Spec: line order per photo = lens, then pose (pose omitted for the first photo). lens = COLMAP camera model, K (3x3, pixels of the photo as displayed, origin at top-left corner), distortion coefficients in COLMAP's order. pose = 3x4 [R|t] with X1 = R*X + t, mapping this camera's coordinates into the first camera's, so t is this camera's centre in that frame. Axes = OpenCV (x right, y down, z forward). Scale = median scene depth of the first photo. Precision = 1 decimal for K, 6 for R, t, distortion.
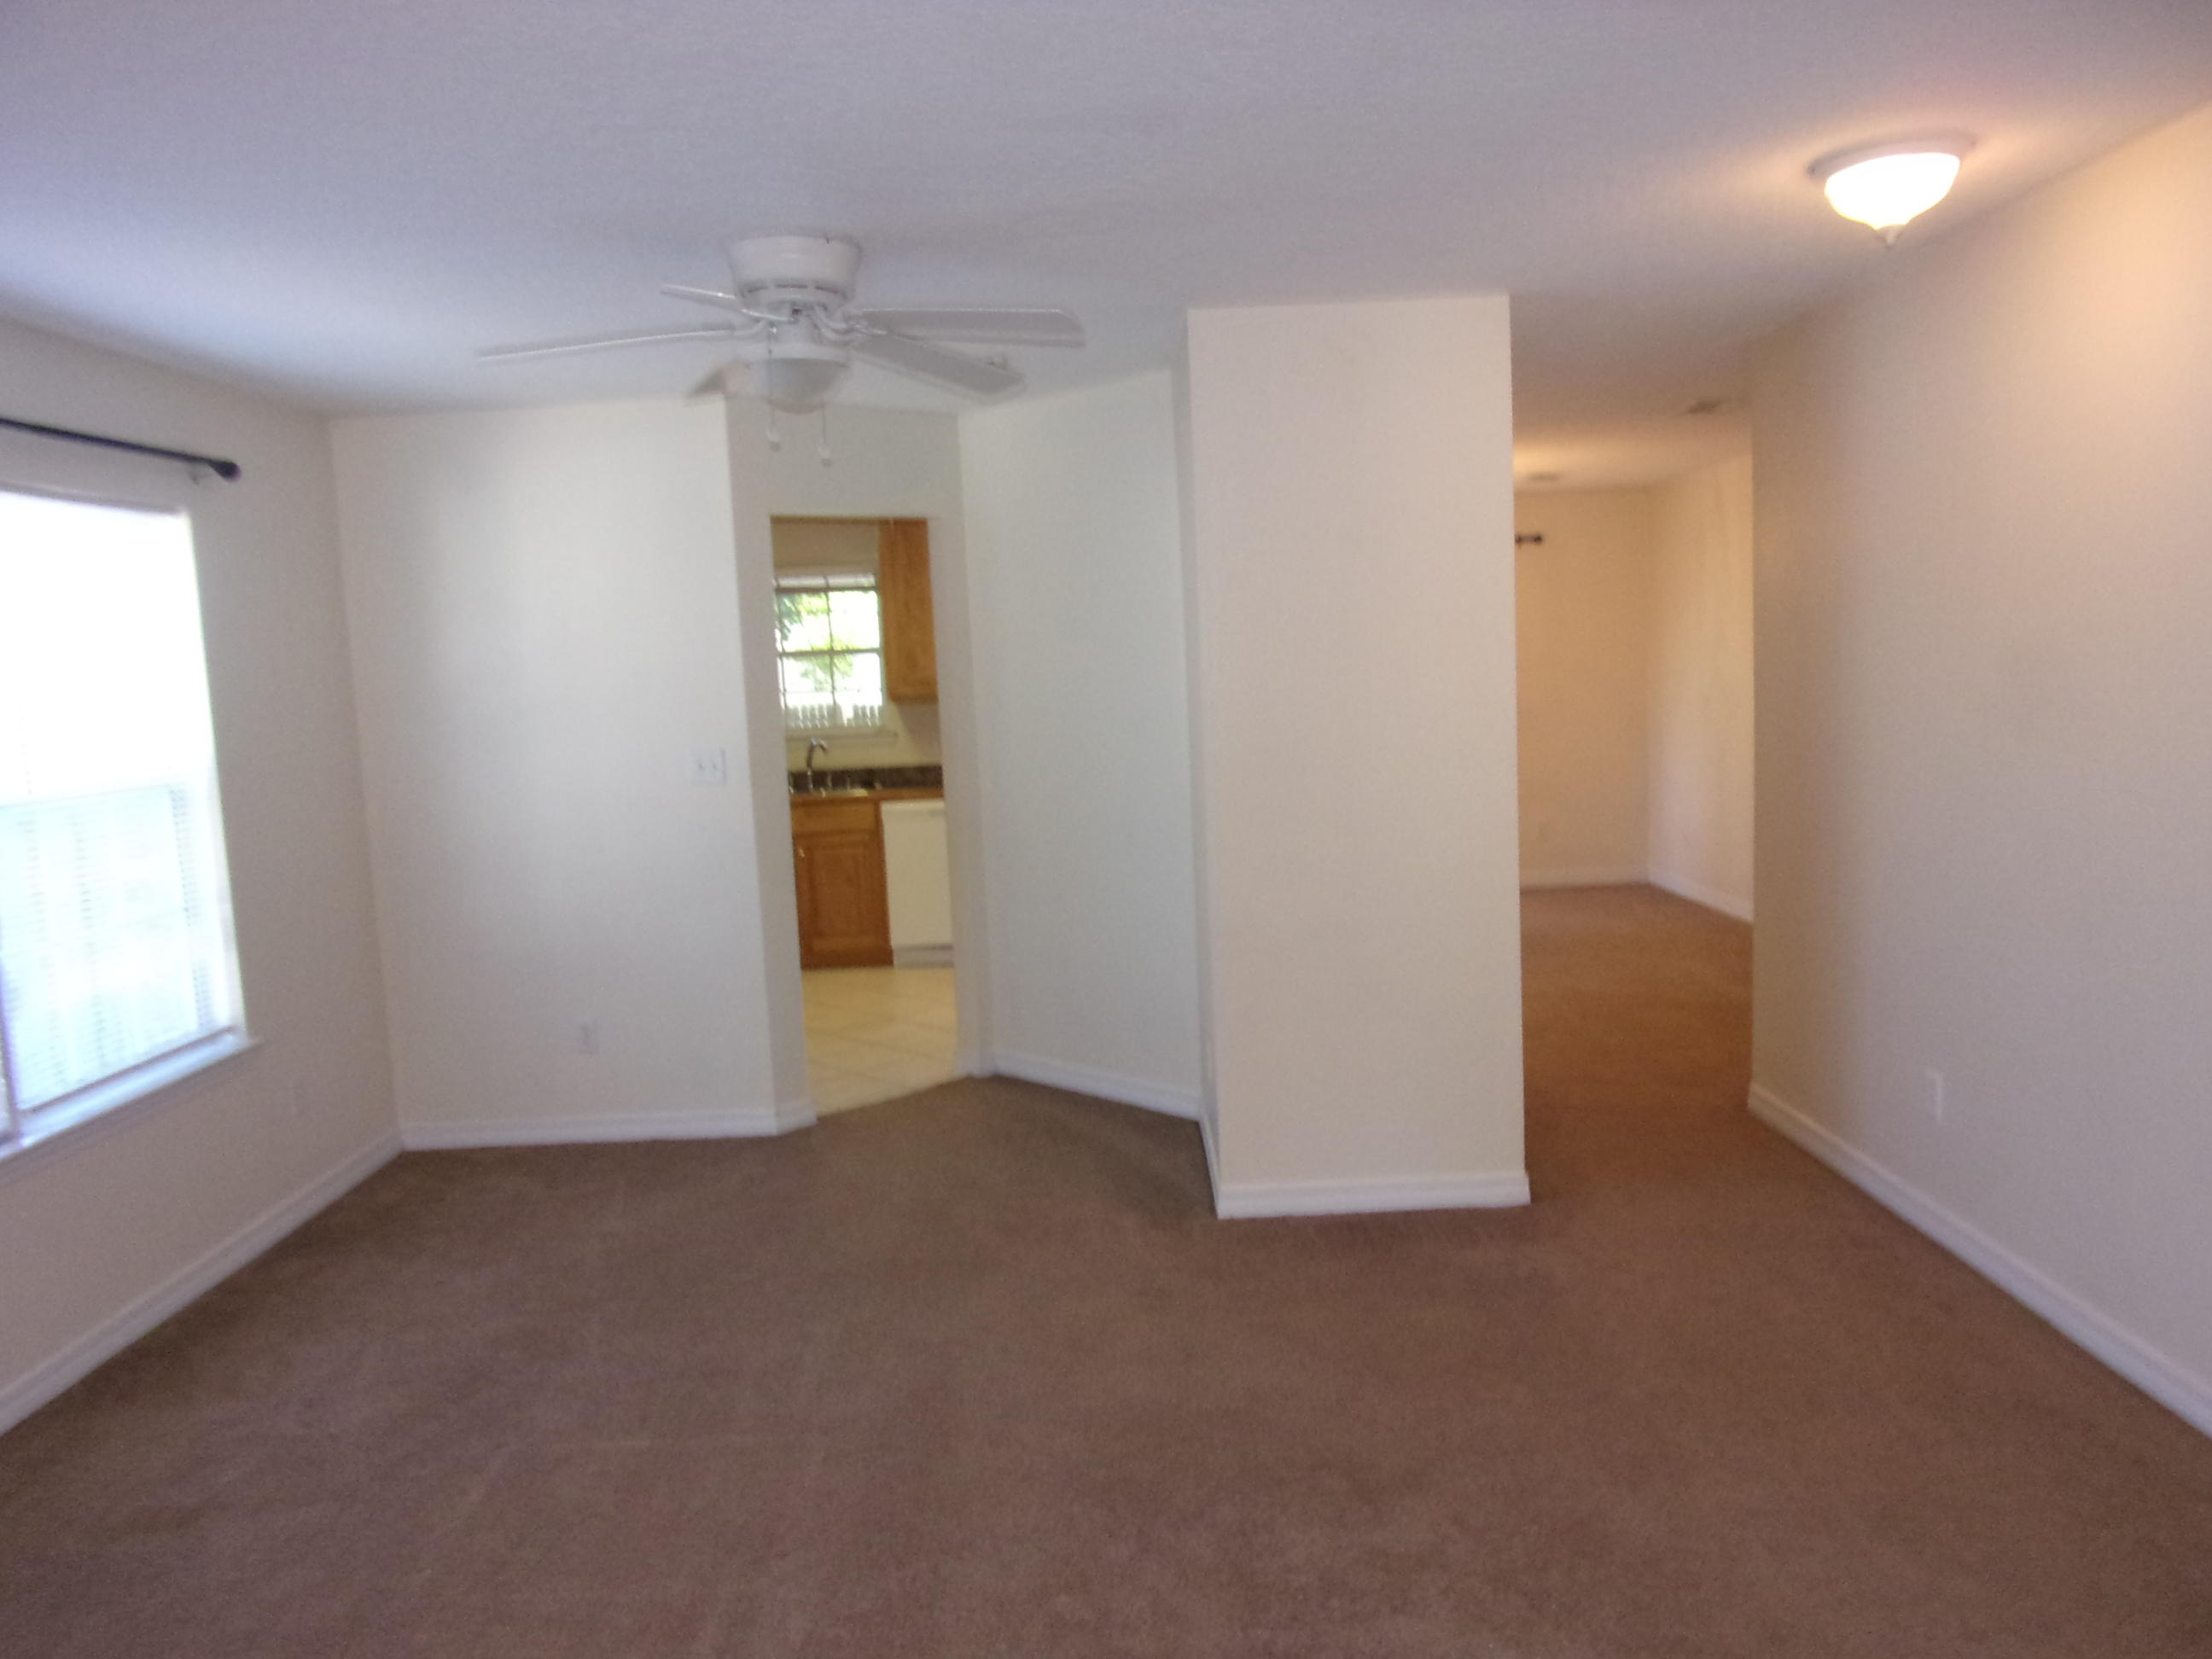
lens RADIAL K [[1584.0, 0, 1113.1], [0, 1584.0, 820.1], [0, 0, 1]] dist [-0.037707, 0.000085]
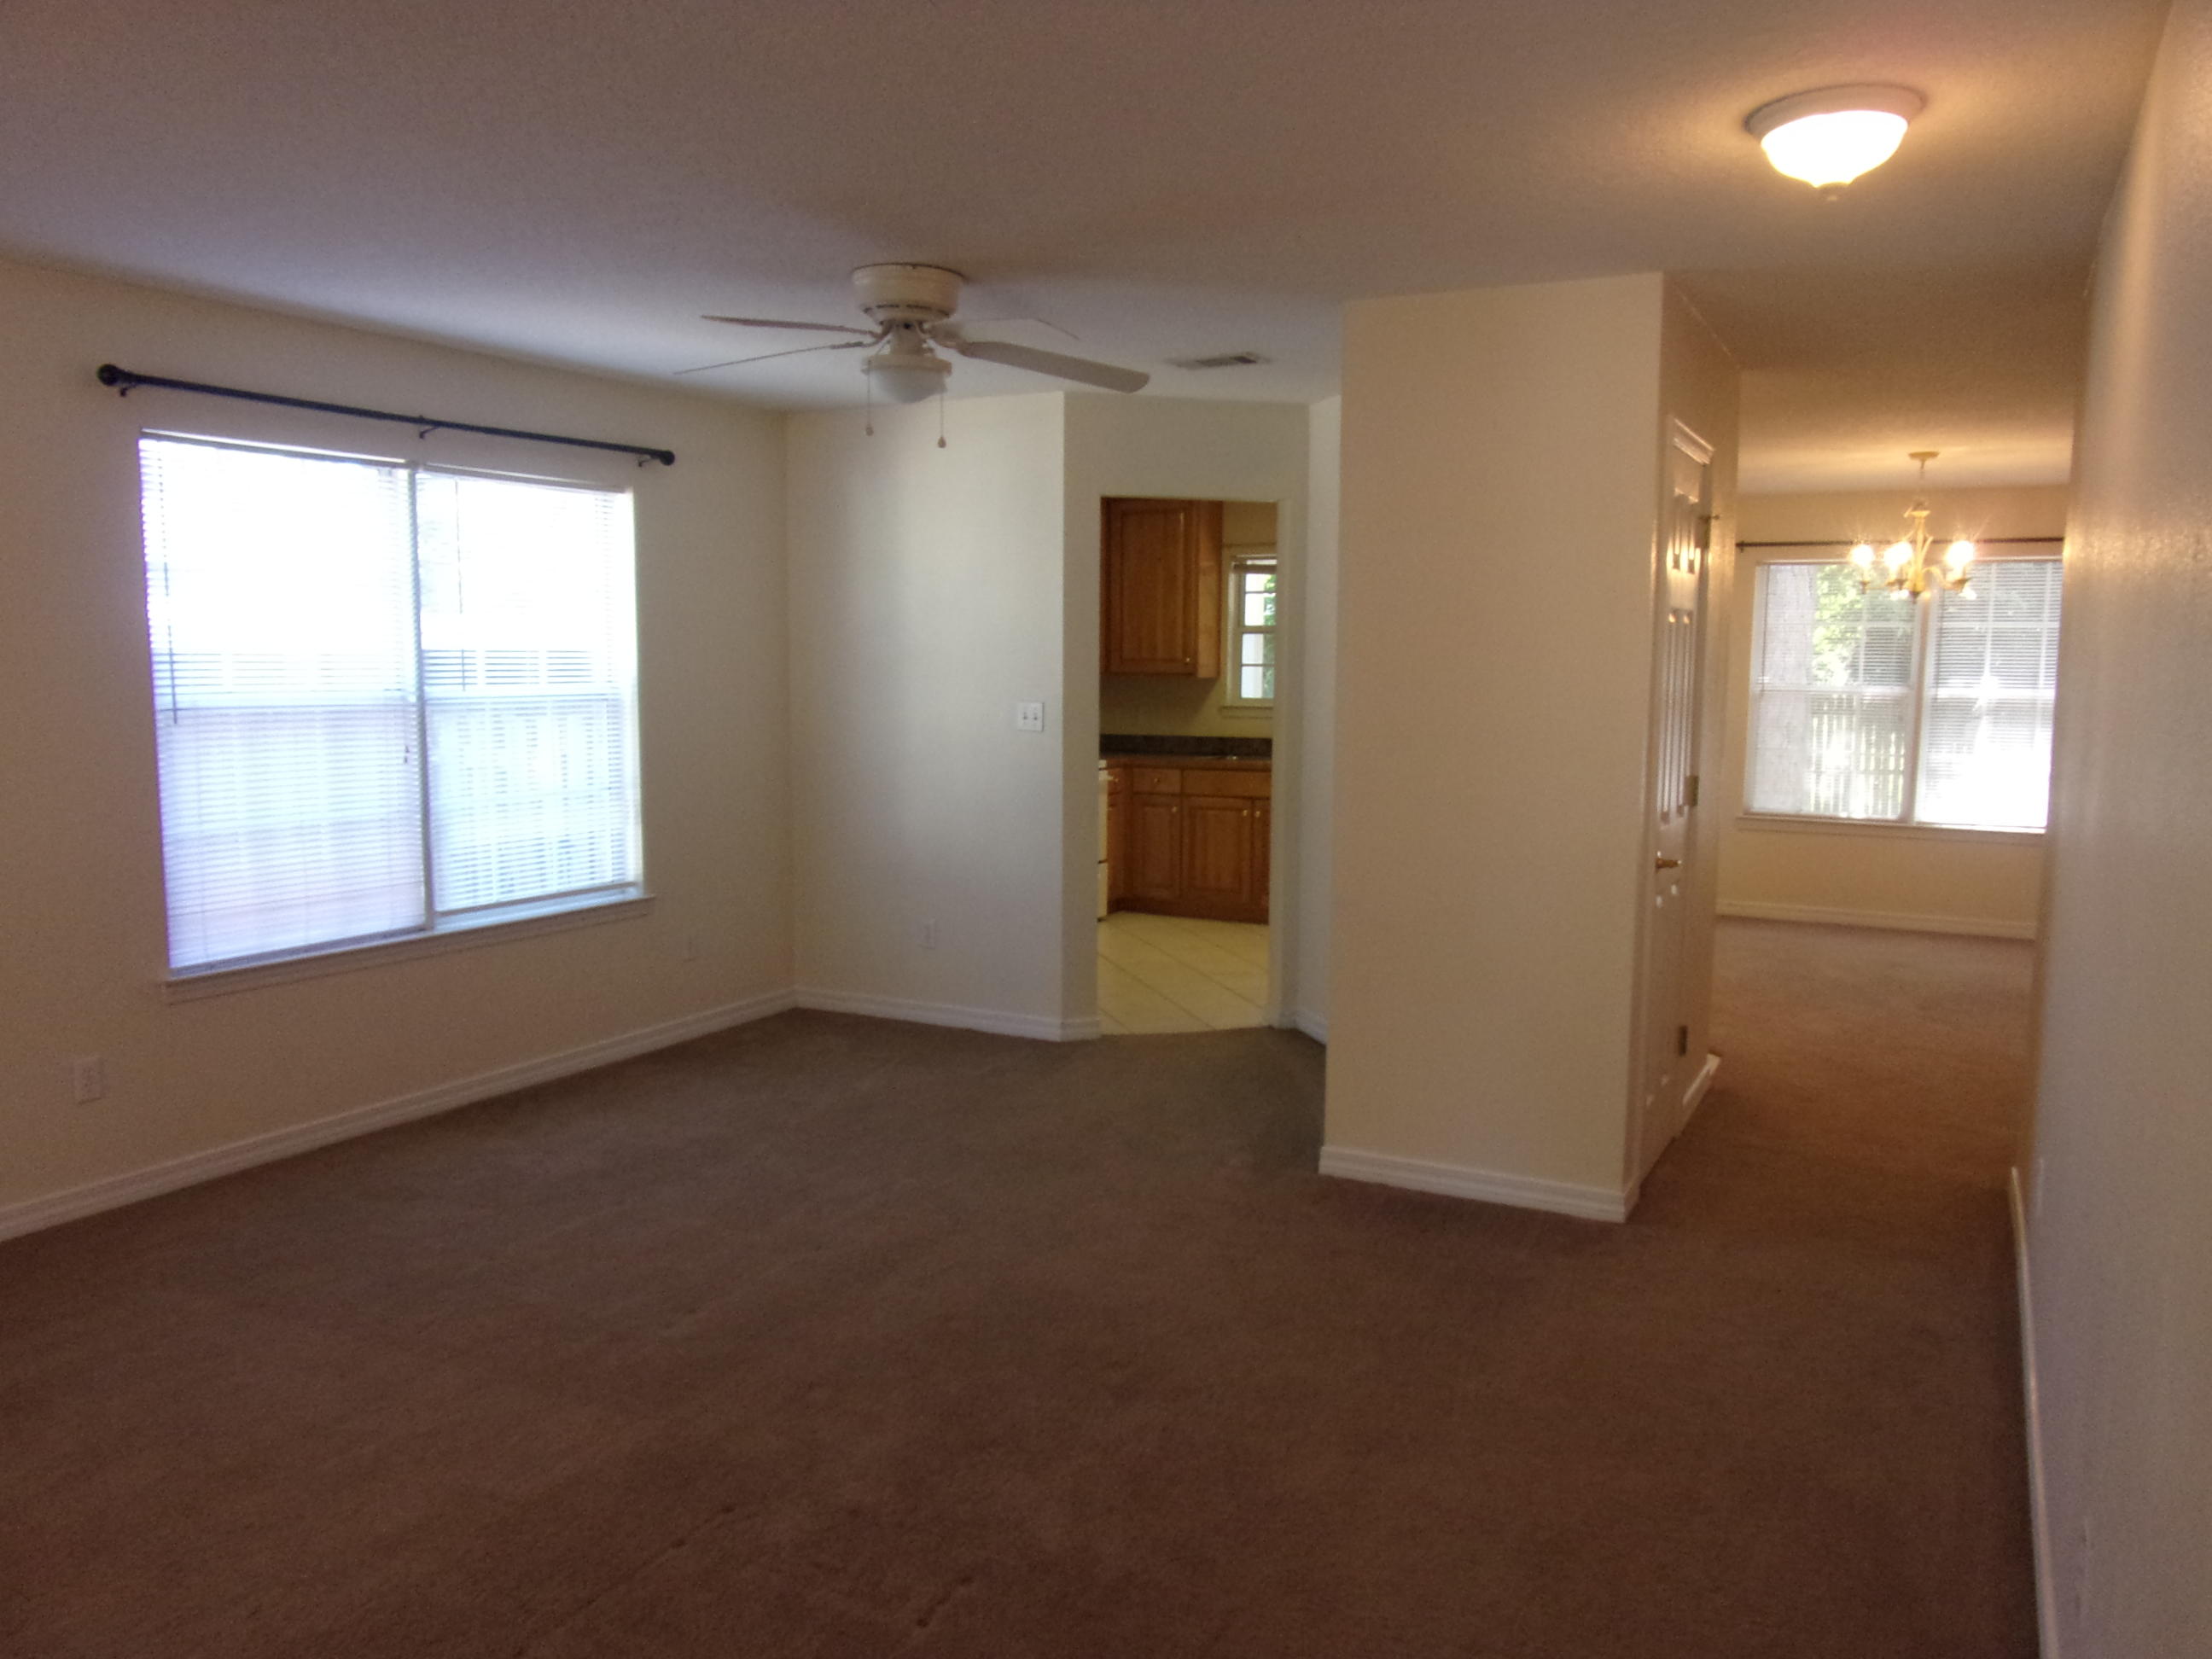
lens RADIAL K [[1584.0, 0, 1124.2], [0, 1584.0, 846.4], [0, 0, 1]] dist [-0.037707, 0.000085]
pose [[0.880377, 0.108402, -0.461720, 0.418024], [-0.096080, 0.994107, 0.050196, -0.004871], [0.464440, 0.000171, 0.885604, 0.011073]]
